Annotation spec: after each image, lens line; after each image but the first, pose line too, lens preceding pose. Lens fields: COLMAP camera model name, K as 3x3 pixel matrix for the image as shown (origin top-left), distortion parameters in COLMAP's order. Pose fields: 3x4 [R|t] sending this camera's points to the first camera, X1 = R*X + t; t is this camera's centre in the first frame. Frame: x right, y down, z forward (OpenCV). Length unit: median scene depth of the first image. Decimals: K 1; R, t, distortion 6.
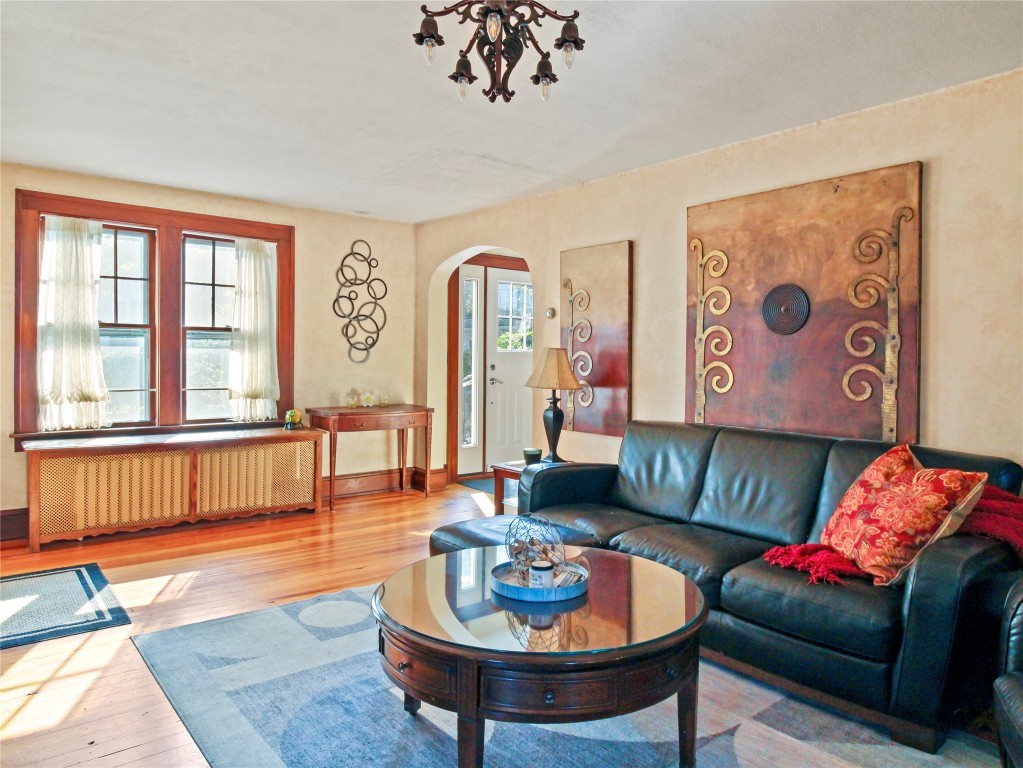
lens RADIAL K [[693.5, 0, 511.5], [0, 693.5, 384.0], [0, 0, 1]] dist [-0.000808, -0.000390]
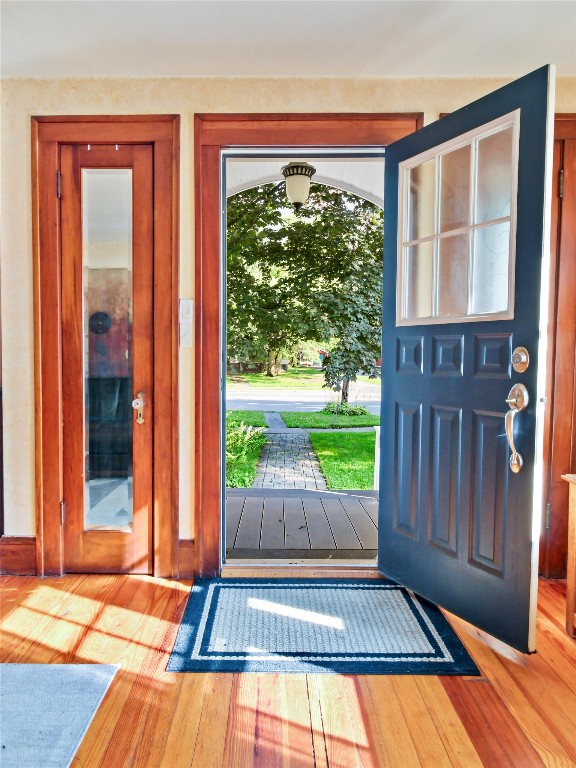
lens RADIAL K [[489.6, 0, 288.0], [0, 489.6, 384.0], [0, 0, 1]] dist [0.003621, 0.001237]
pose [[-0.604928, 0.026532, -0.795838, -0.158351], [-0.034612, 0.997624, 0.059569, -0.042917], [0.795528, 0.063581, -0.602572, 1.317177]]
